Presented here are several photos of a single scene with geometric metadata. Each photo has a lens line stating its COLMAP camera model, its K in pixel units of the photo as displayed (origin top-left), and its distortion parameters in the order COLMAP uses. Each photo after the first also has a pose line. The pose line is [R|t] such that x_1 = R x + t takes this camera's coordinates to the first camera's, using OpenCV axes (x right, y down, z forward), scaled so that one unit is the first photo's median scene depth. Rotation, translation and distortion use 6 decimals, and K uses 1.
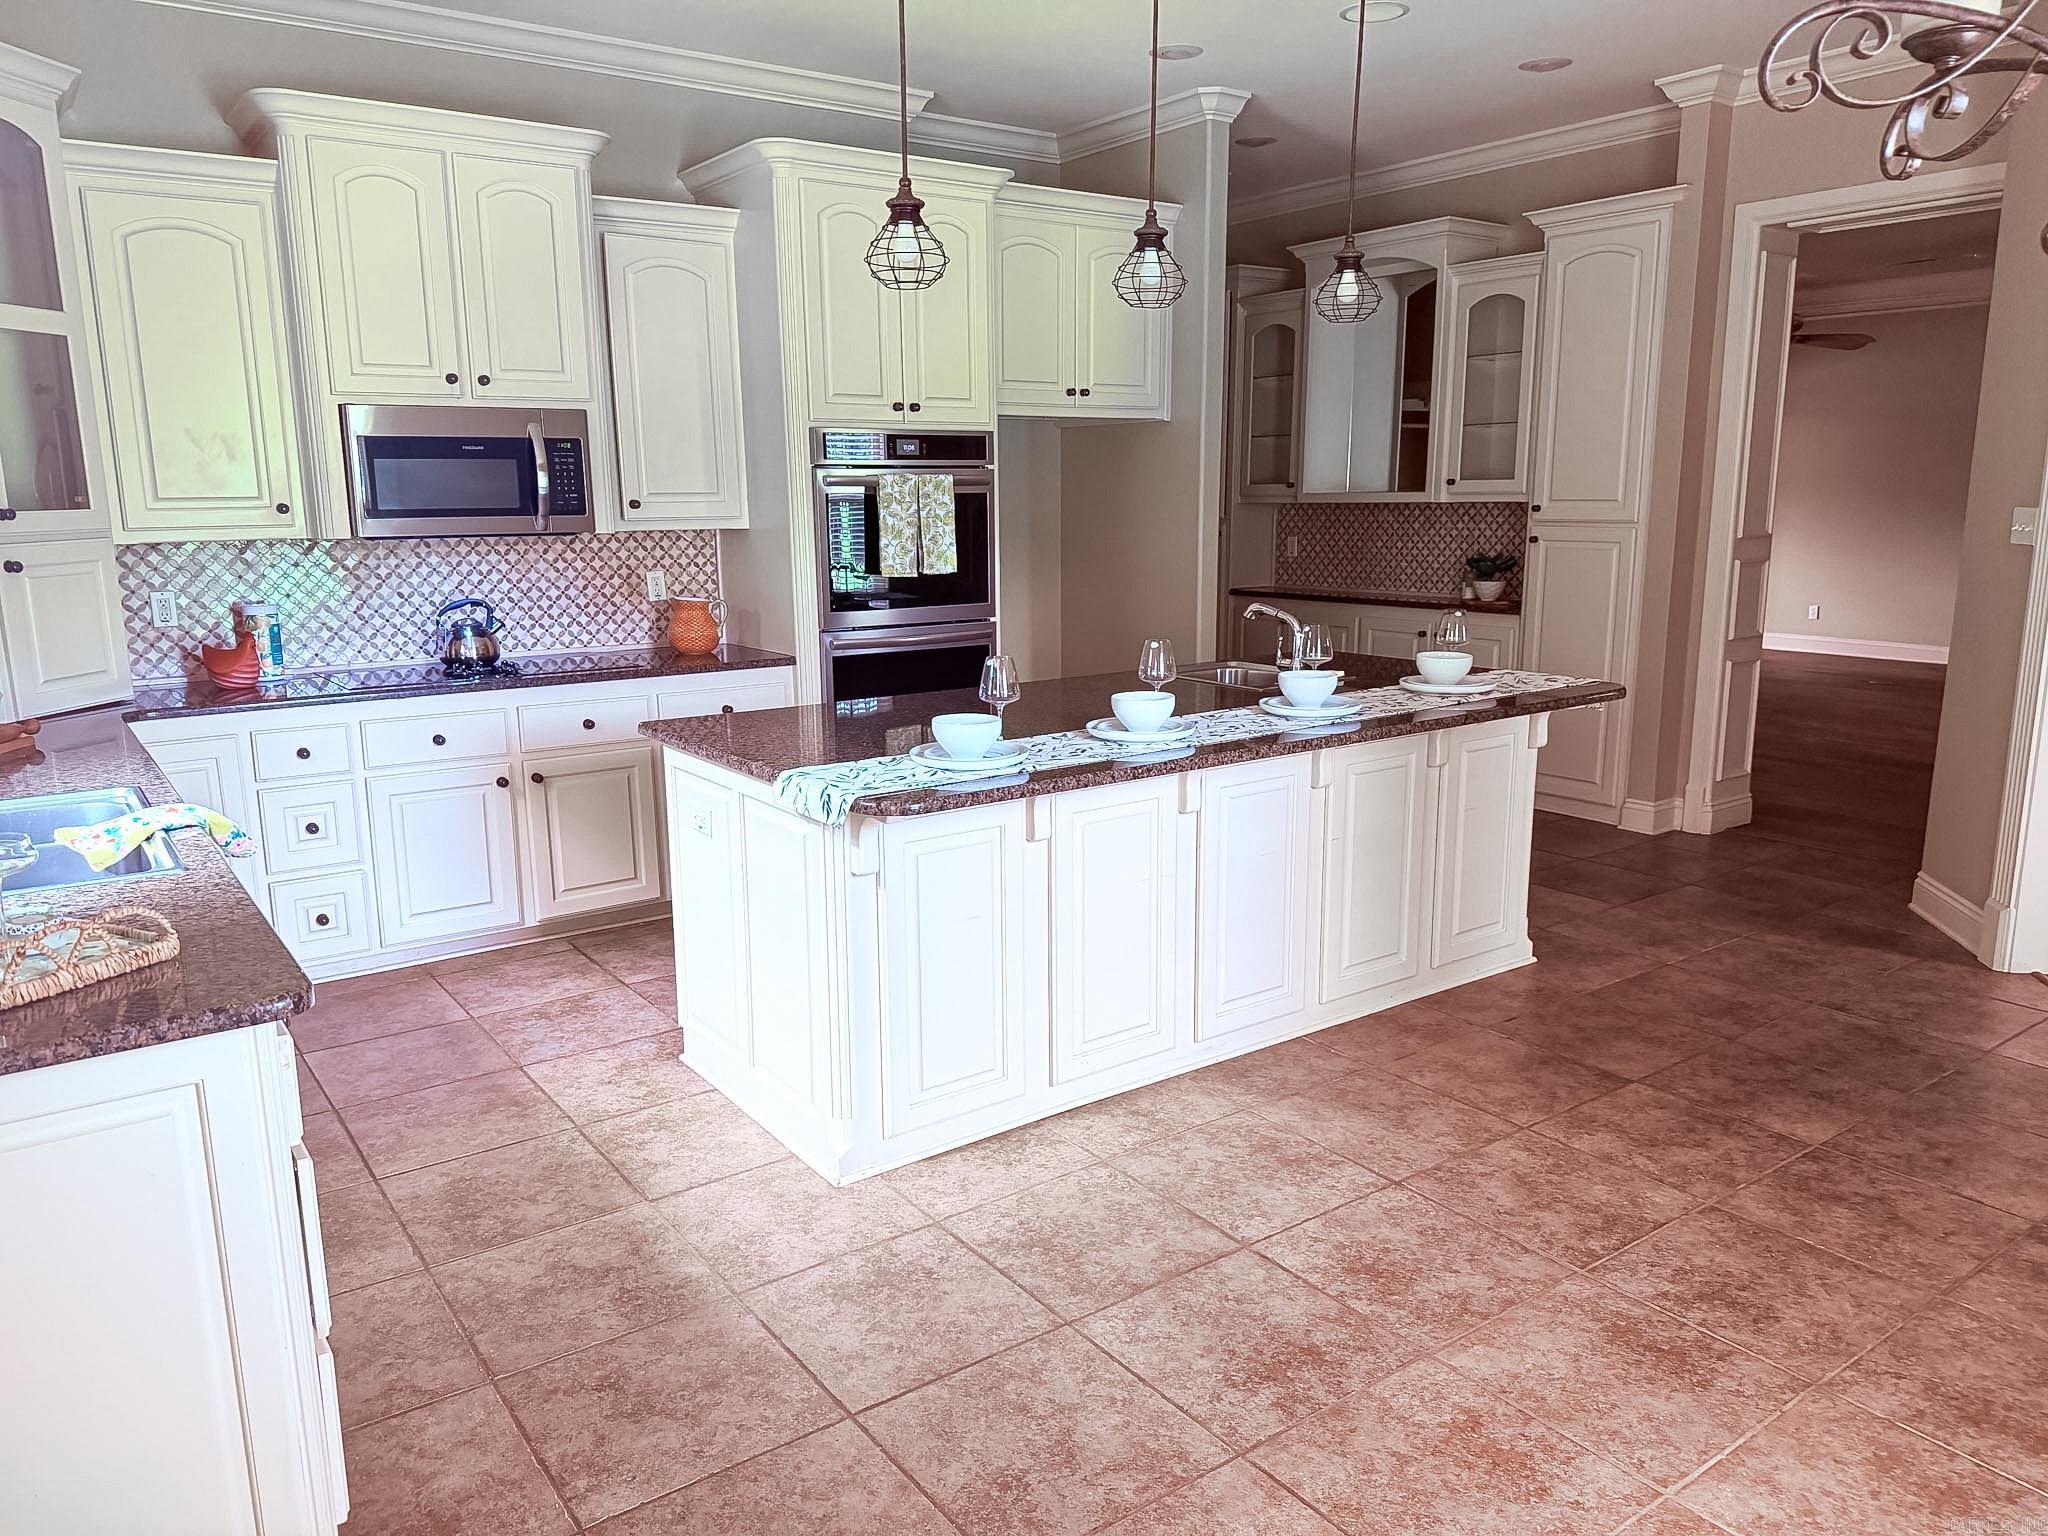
lens RADIAL K [[1439.2, 0, 1014.3], [0, 1439.2, 781.5], [0, 0, 1]] dist [0.026265, -0.014324]
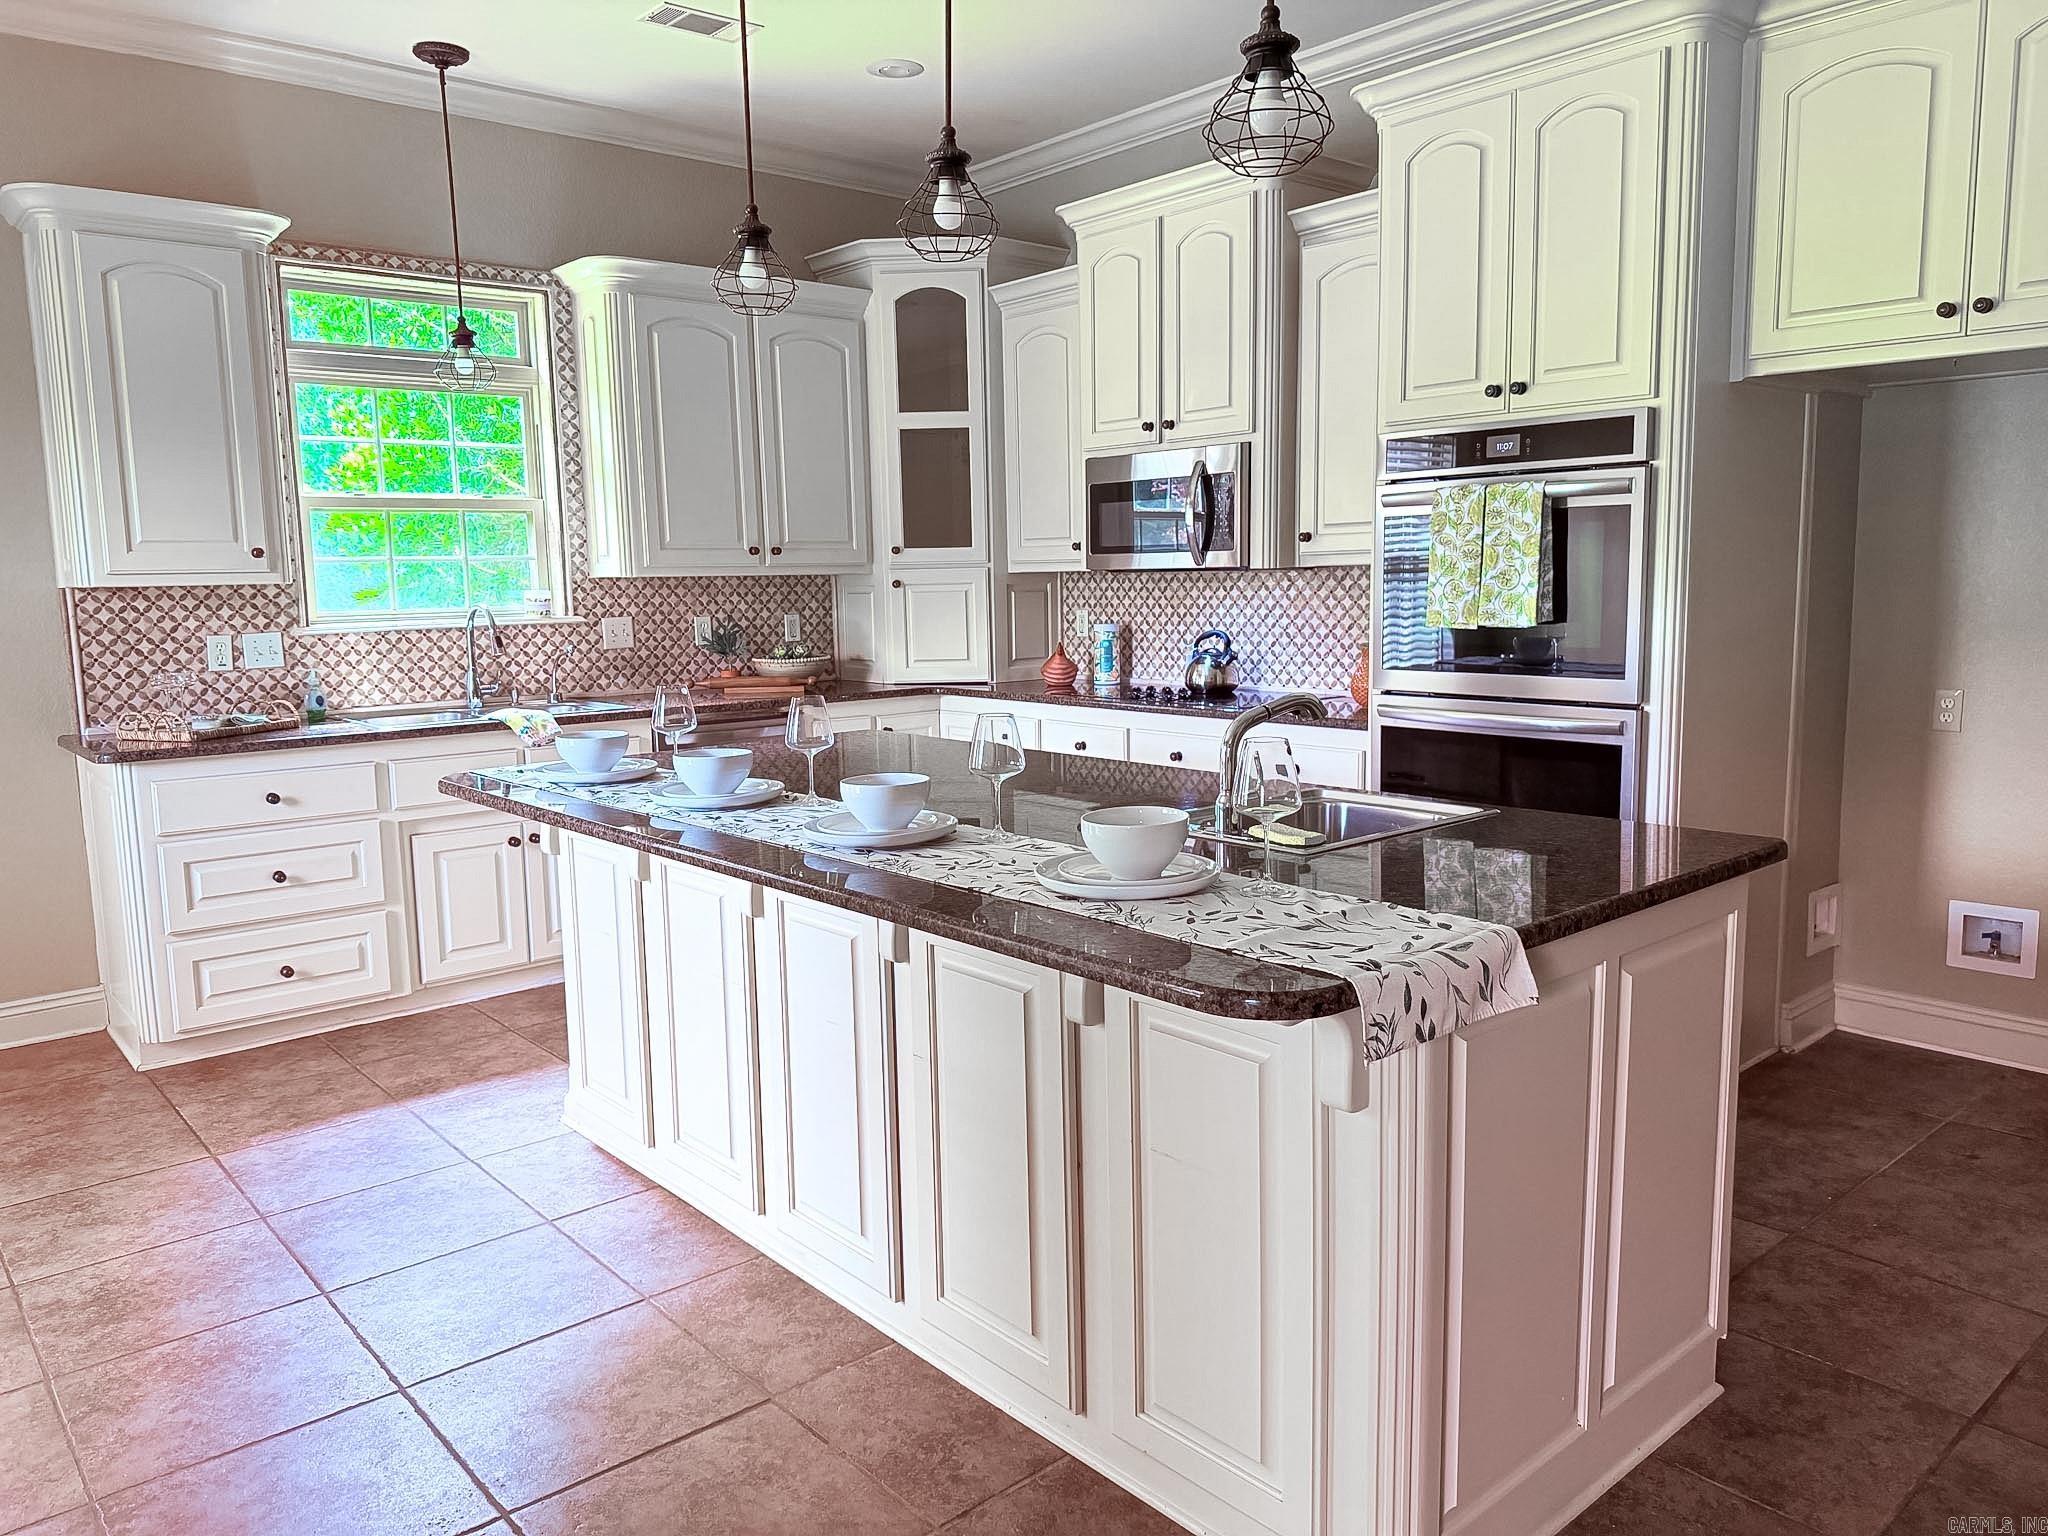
lens RADIAL K [[1439.2, 0, 1013.5], [0, 1439.2, 754.7], [0, 0, 1]] dist [0.026265, -0.014324]
pose [[0.076864, 0.128633, -0.988709, 0.625158], [-0.174503, 0.978072, 0.113683, -0.124966], [0.981652, 0.163794, 0.097625, 0.730666]]
